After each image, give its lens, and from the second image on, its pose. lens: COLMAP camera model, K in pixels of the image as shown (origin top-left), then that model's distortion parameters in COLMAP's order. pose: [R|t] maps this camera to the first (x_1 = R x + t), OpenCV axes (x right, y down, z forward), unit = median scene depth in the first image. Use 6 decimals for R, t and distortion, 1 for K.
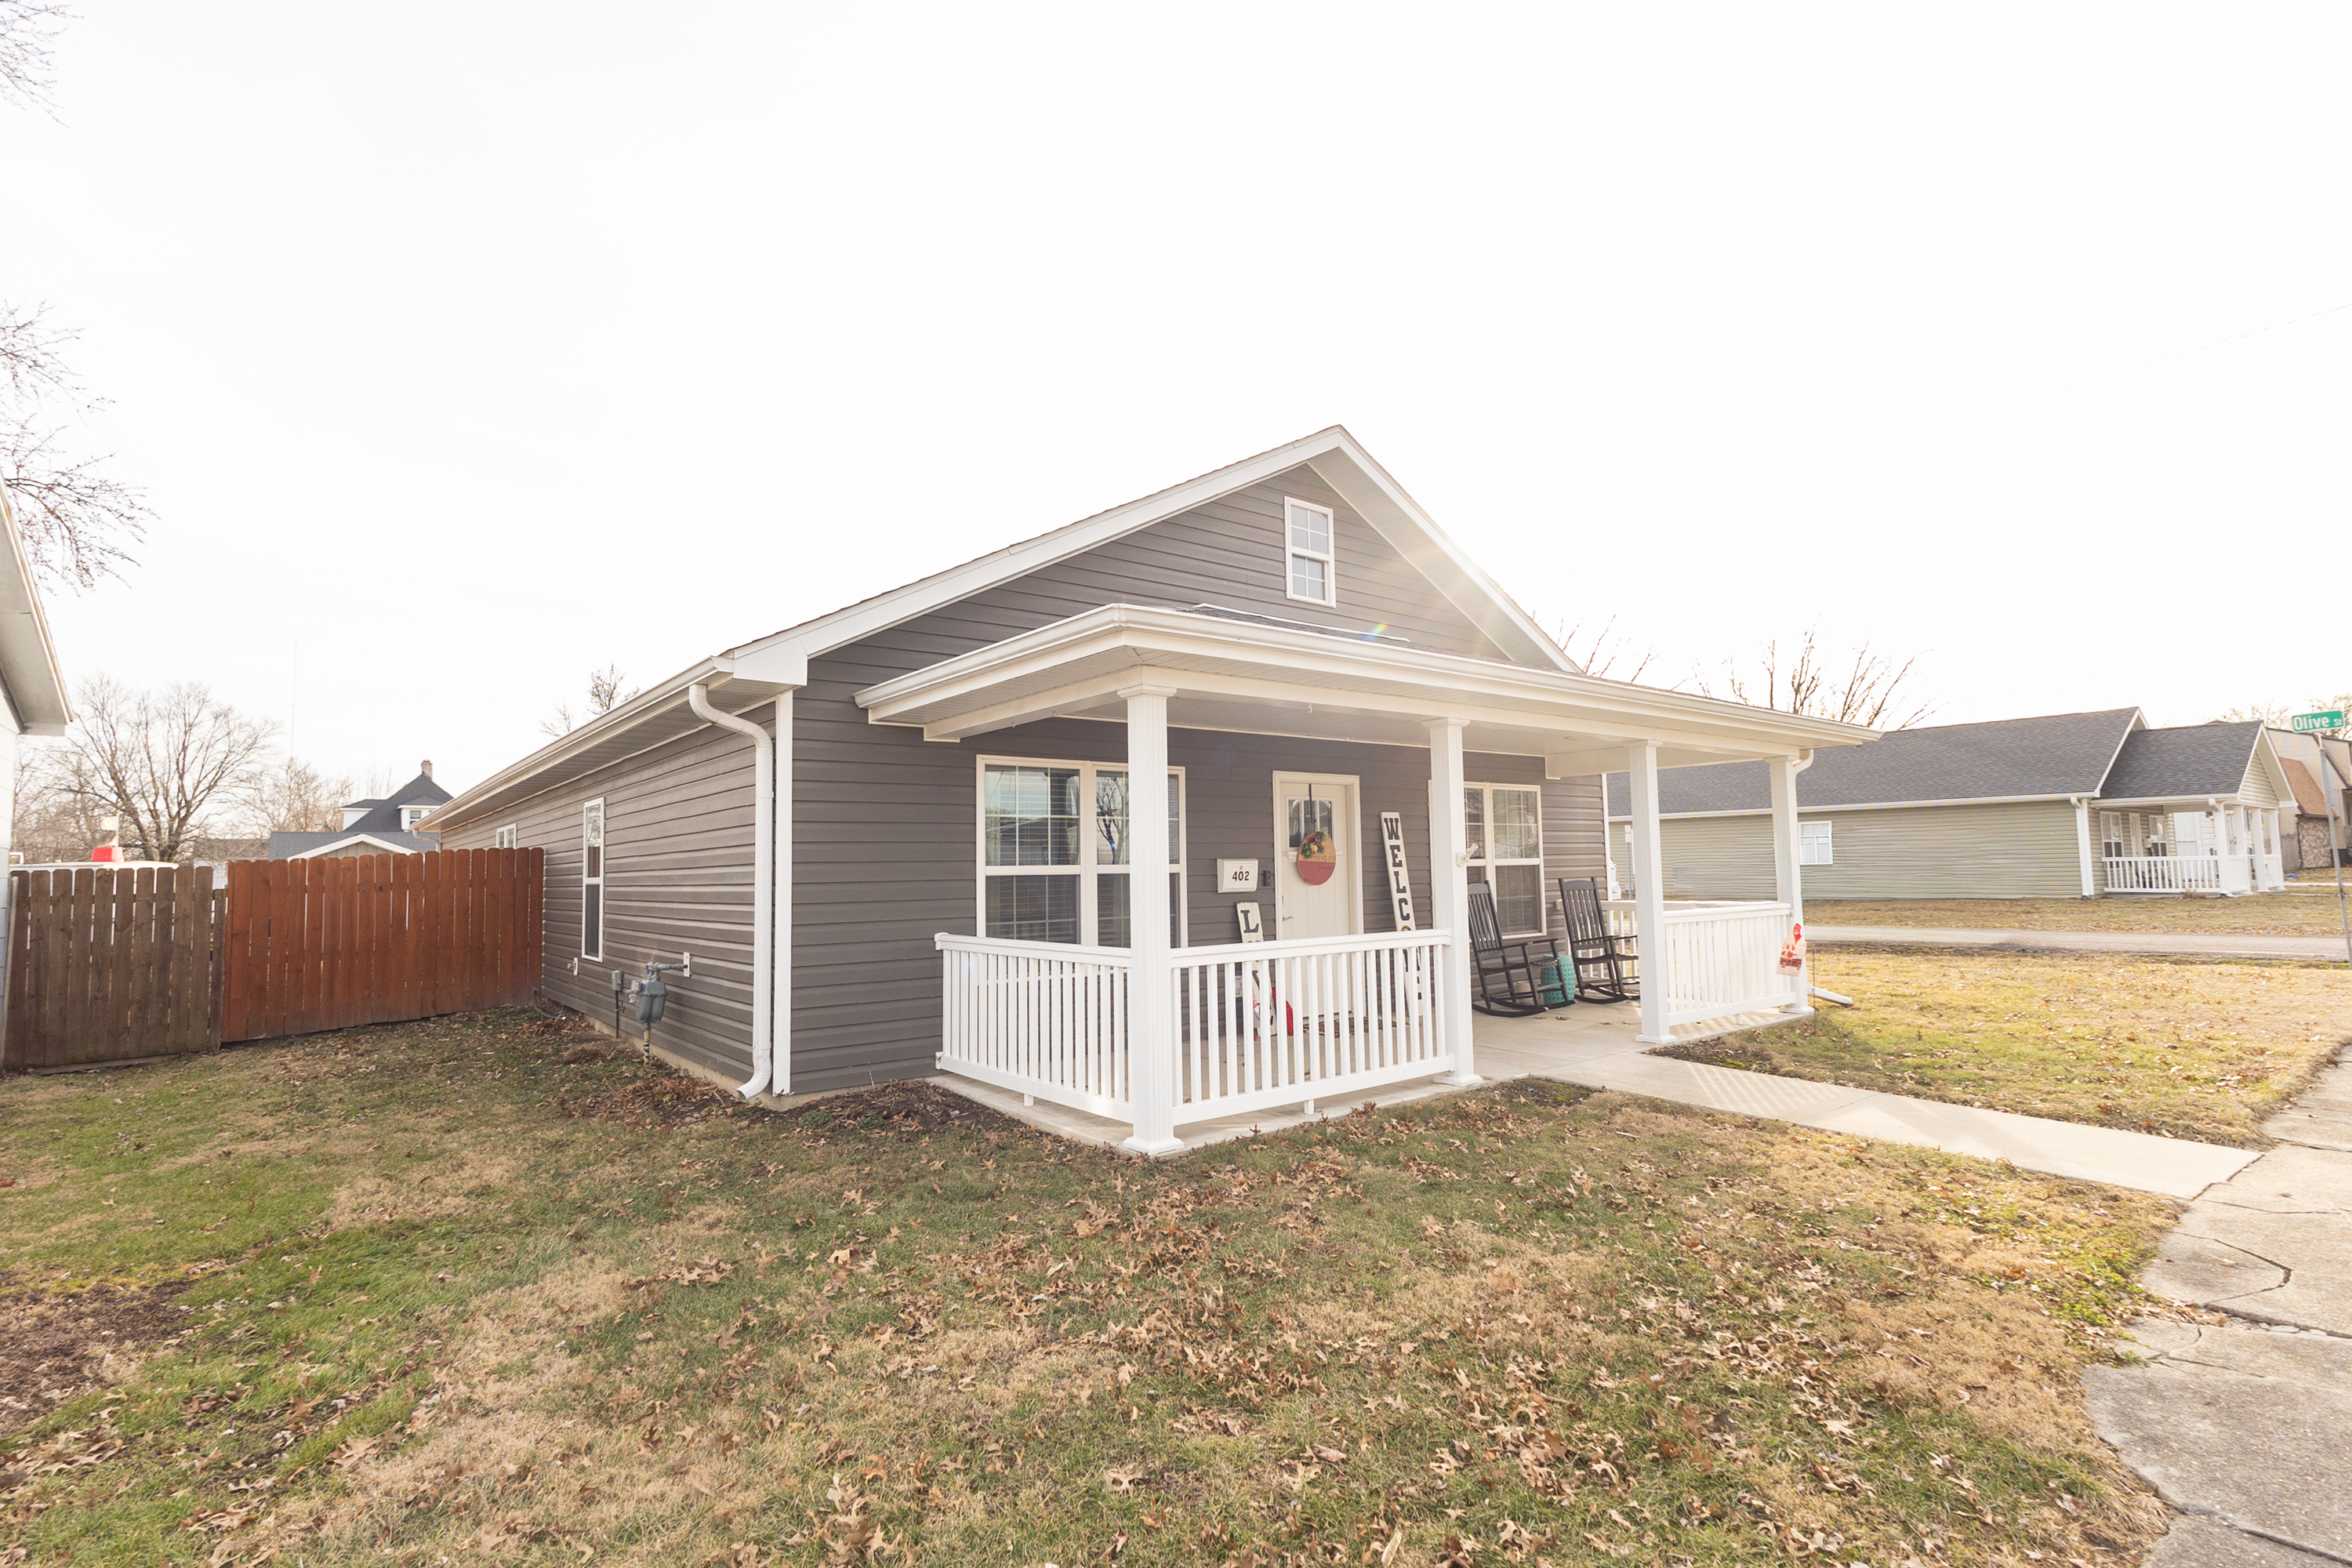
lens RADIAL K [[1077.1, 0, 1190.9], [0, 1077.1, 789.9], [0, 0, 1]] dist [0.023335, -0.006135]
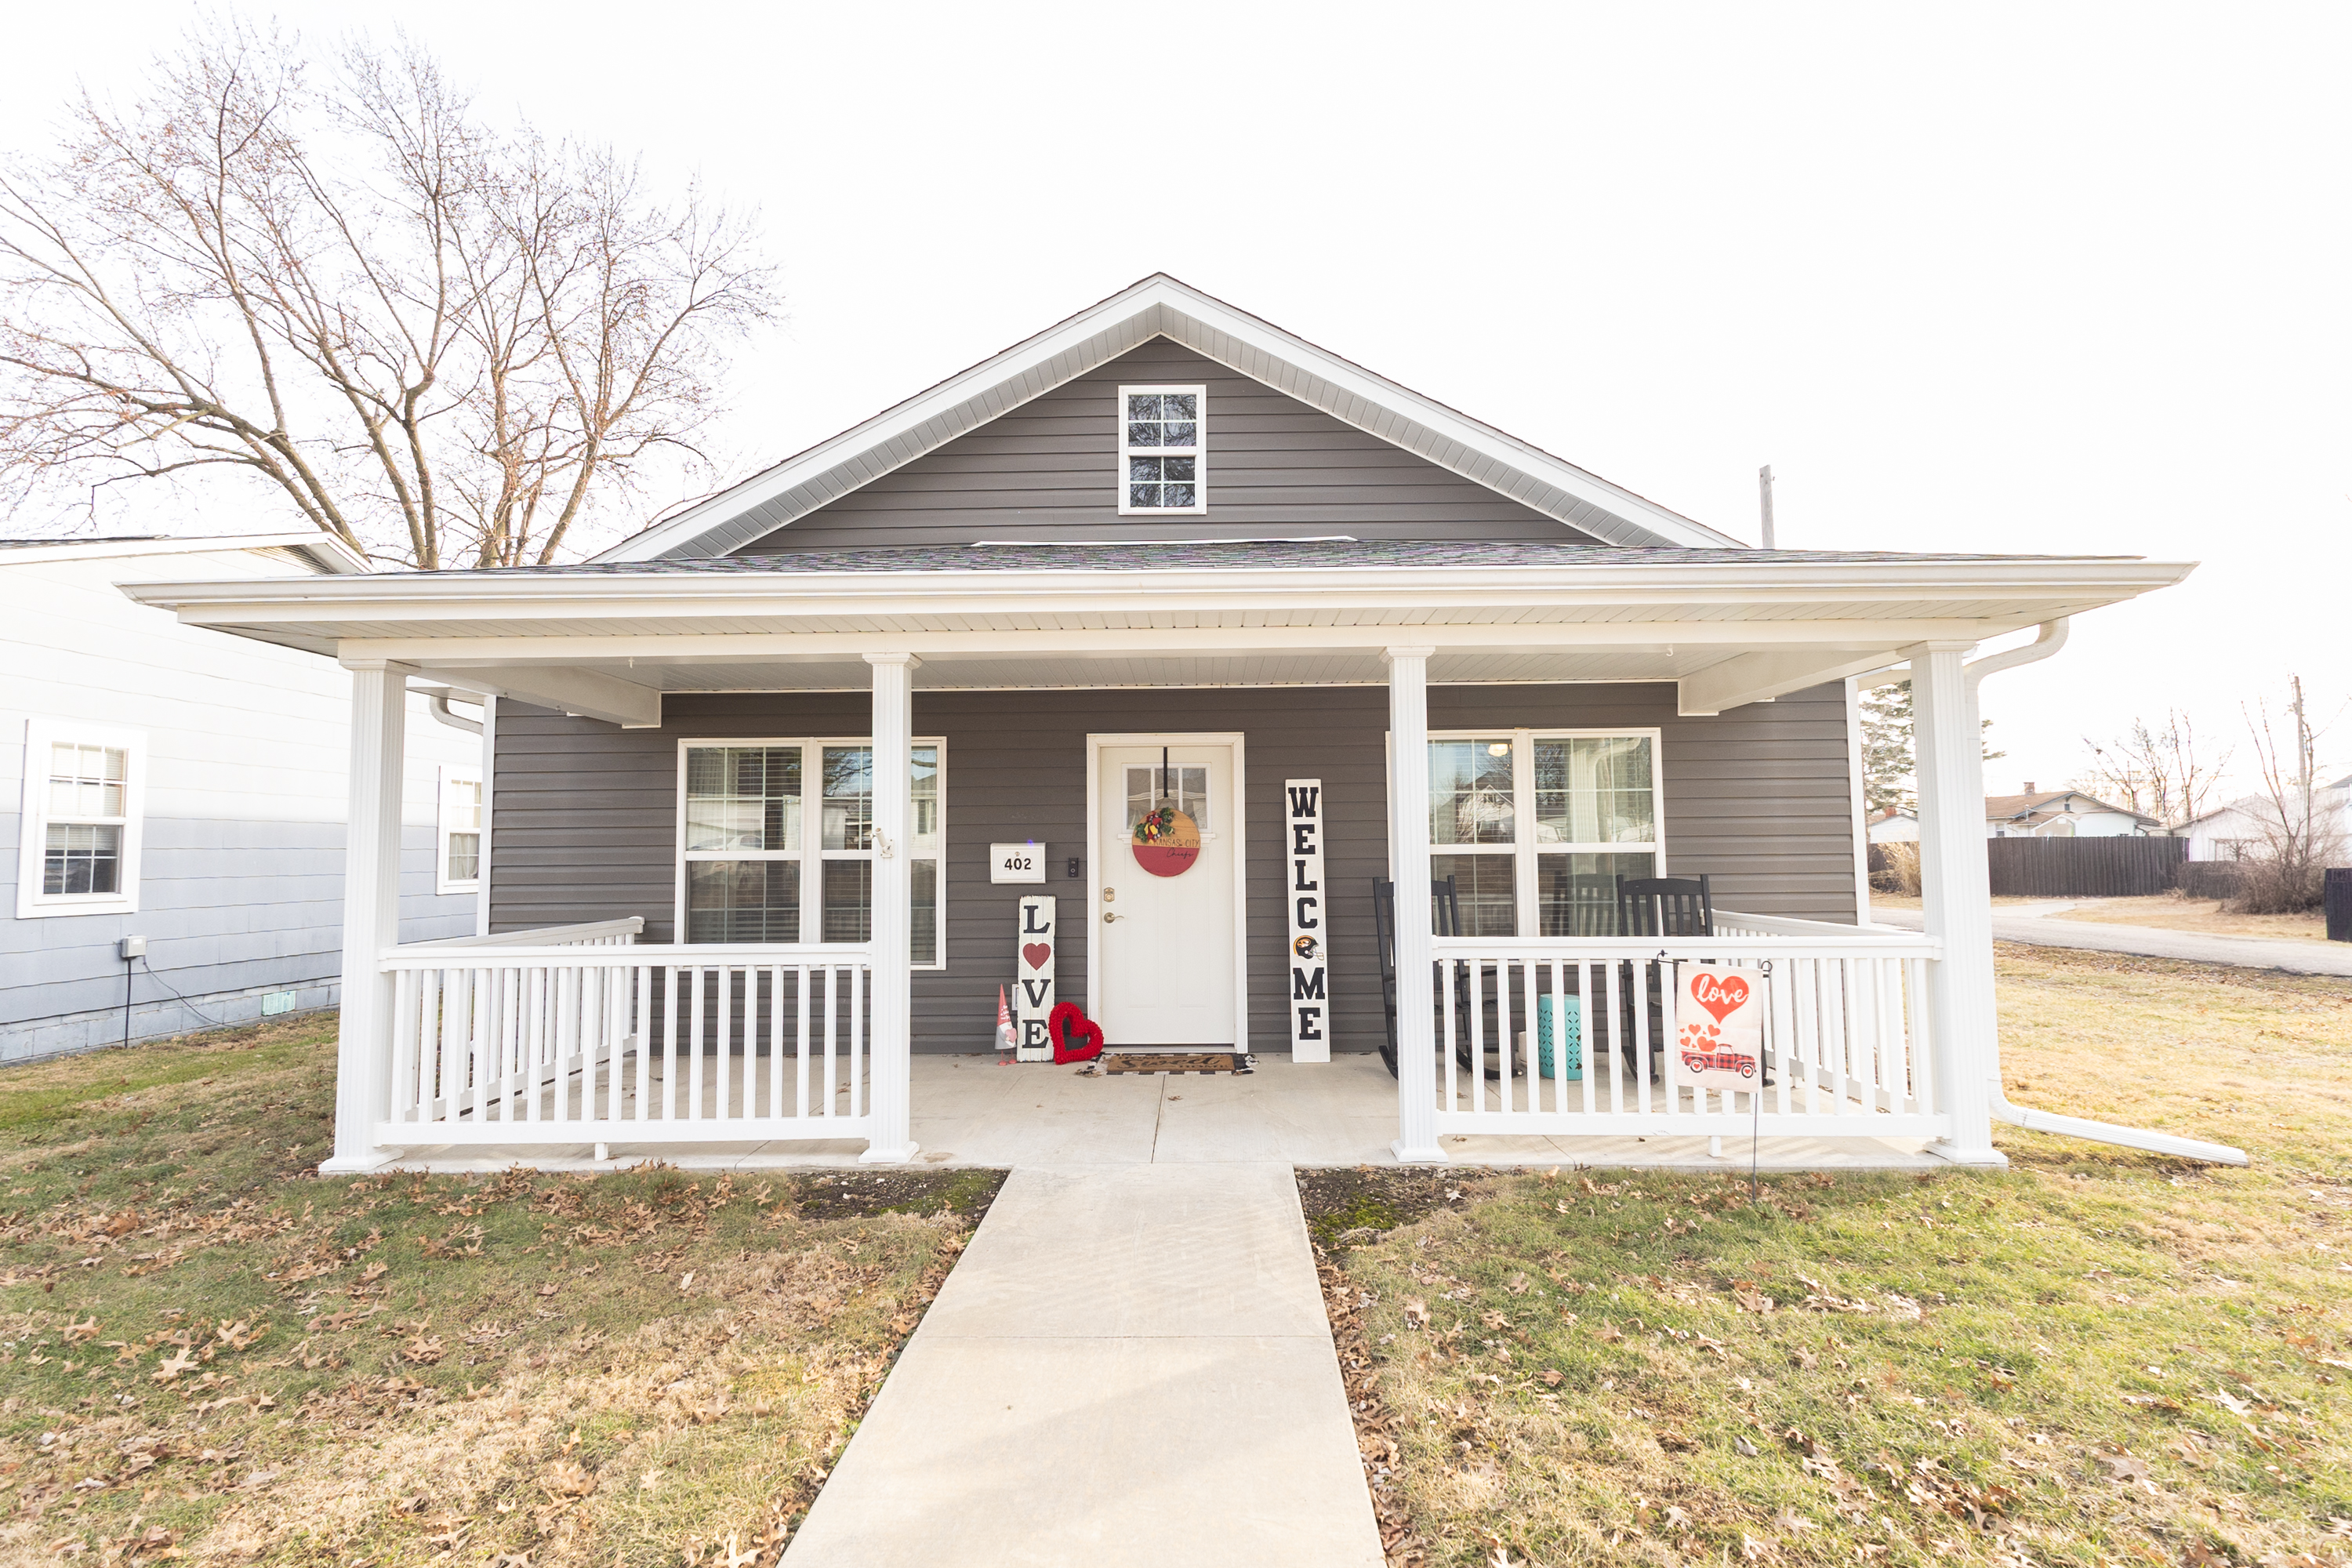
lens RADIAL K [[1077.1, 0, 1181.0], [0, 1077.1, 782.3], [0, 0, 1]] dist [0.023335, -0.006135]
pose [[0.780463, -0.030371, -0.624464, 0.613595], [0.040524, 0.999176, 0.002052, 0.019084], [0.623887, -0.026908, 0.781051, 0.402714]]
